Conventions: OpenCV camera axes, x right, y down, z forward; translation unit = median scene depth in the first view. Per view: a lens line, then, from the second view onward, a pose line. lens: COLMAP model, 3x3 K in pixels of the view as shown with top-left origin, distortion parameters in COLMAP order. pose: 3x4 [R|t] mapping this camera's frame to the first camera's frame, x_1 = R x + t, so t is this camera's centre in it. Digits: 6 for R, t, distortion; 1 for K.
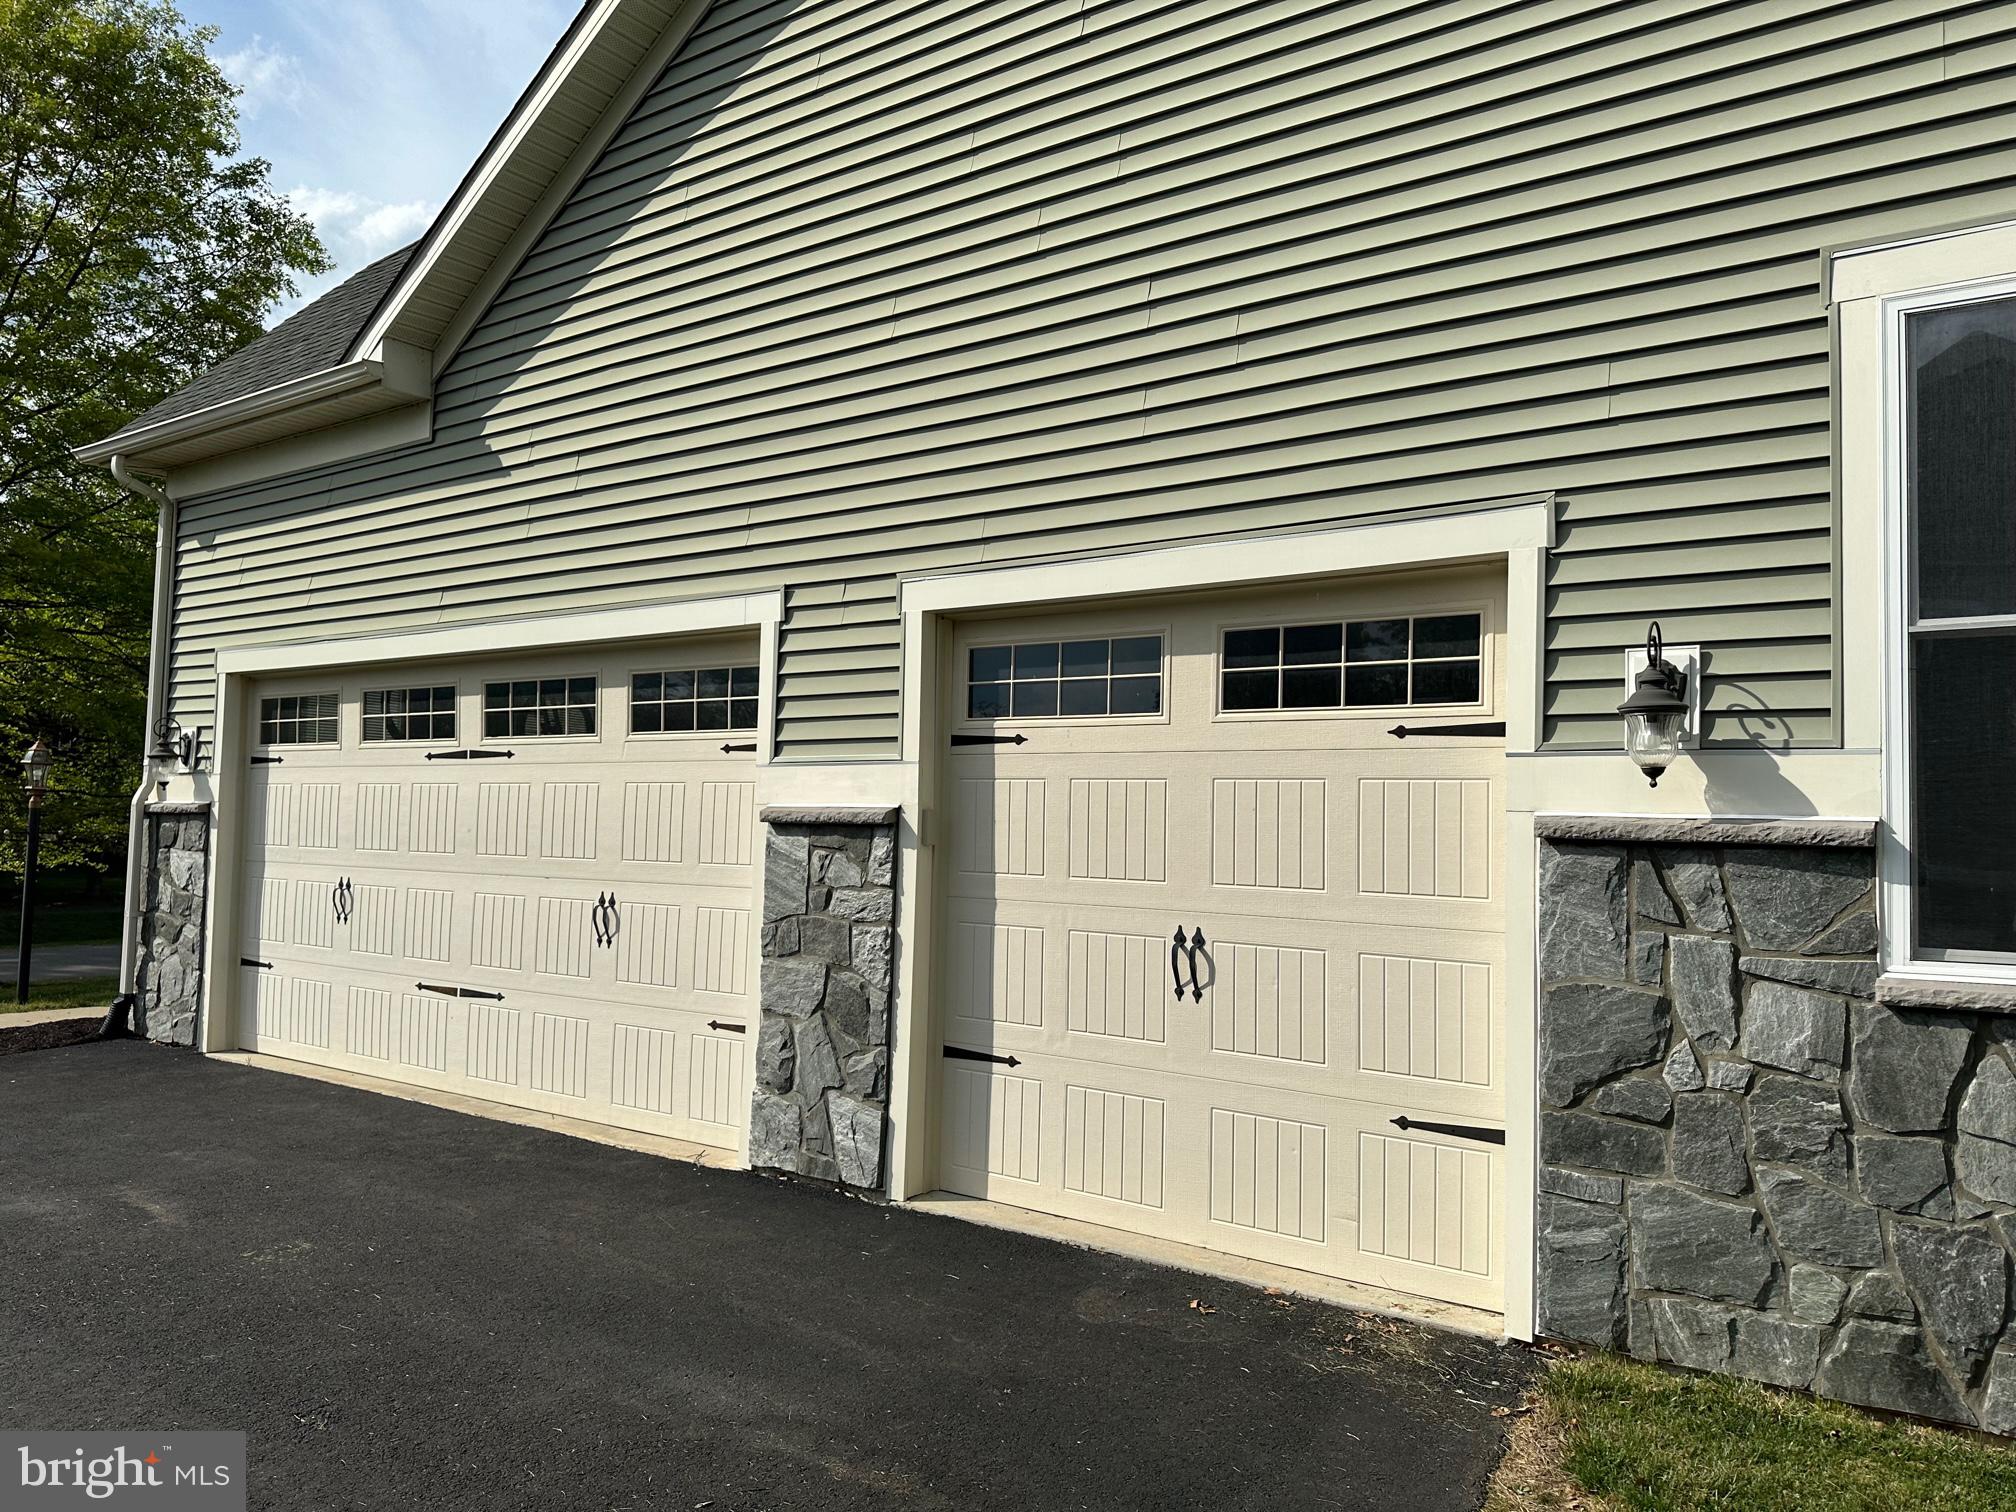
lens RADIAL K [[1420.5, 0, 999.3], [0, 1420.5, 758.2], [0, 0, 1]] dist [0.054996, -0.059593]
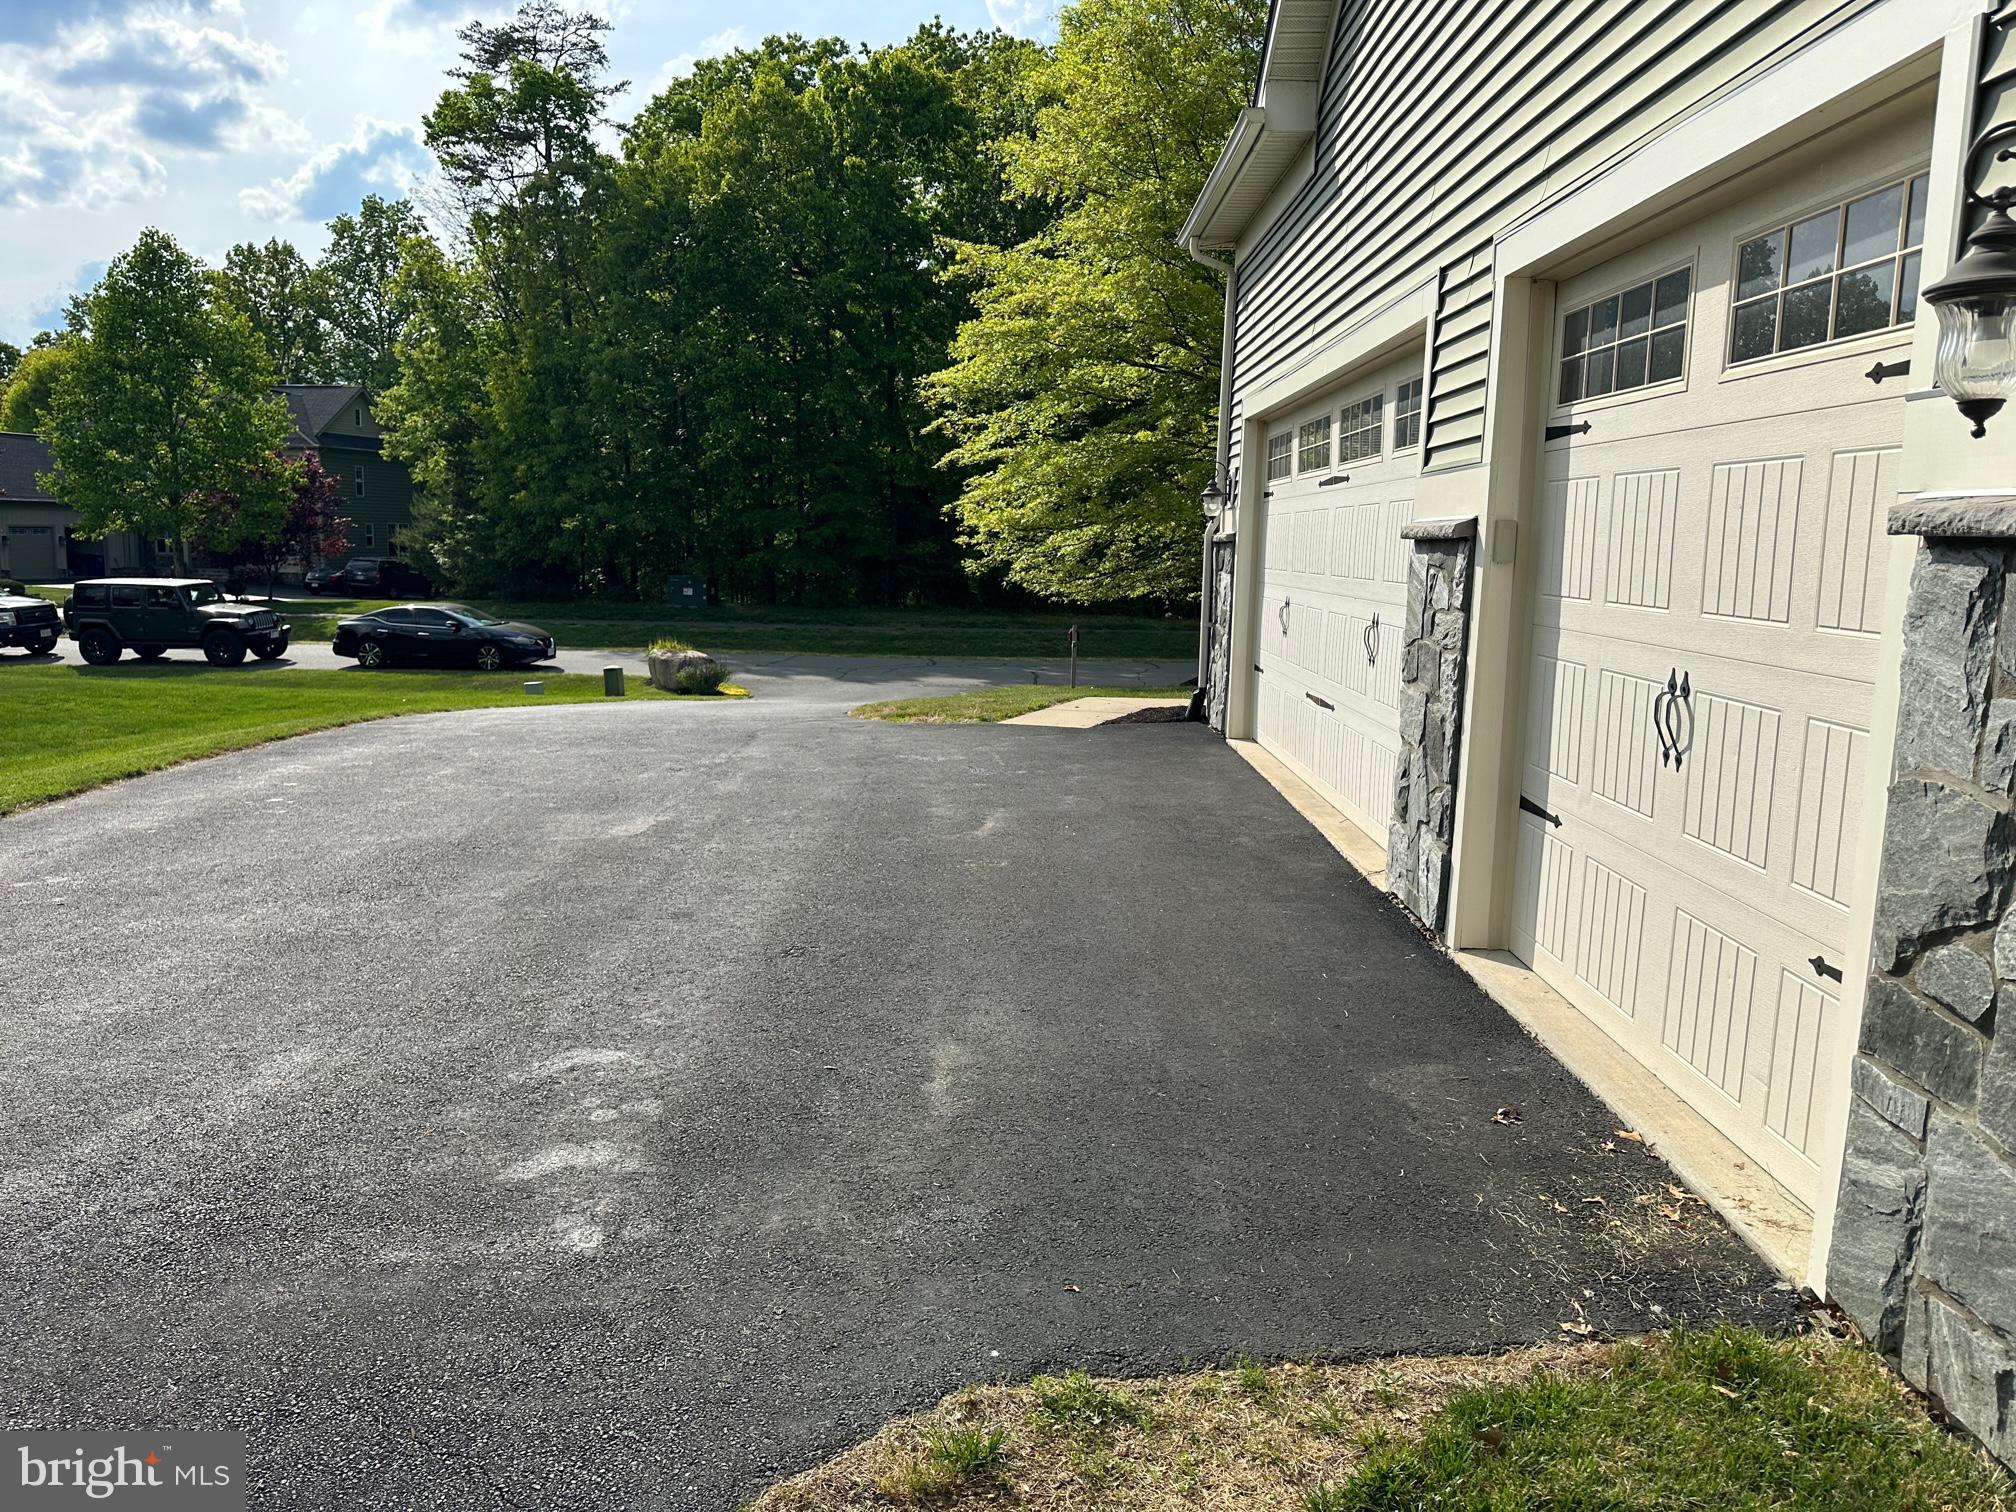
lens RADIAL K [[1420.5, 0, 1019.3], [0, 1420.5, 748.9], [0, 0, 1]] dist [0.054996, -0.059593]
pose [[0.573996, 0.112397, -0.811107, 0.560750], [0.027940, 0.987270, 0.156581, 0.033124], [0.818381, -0.112540, 0.563549, 0.294122]]
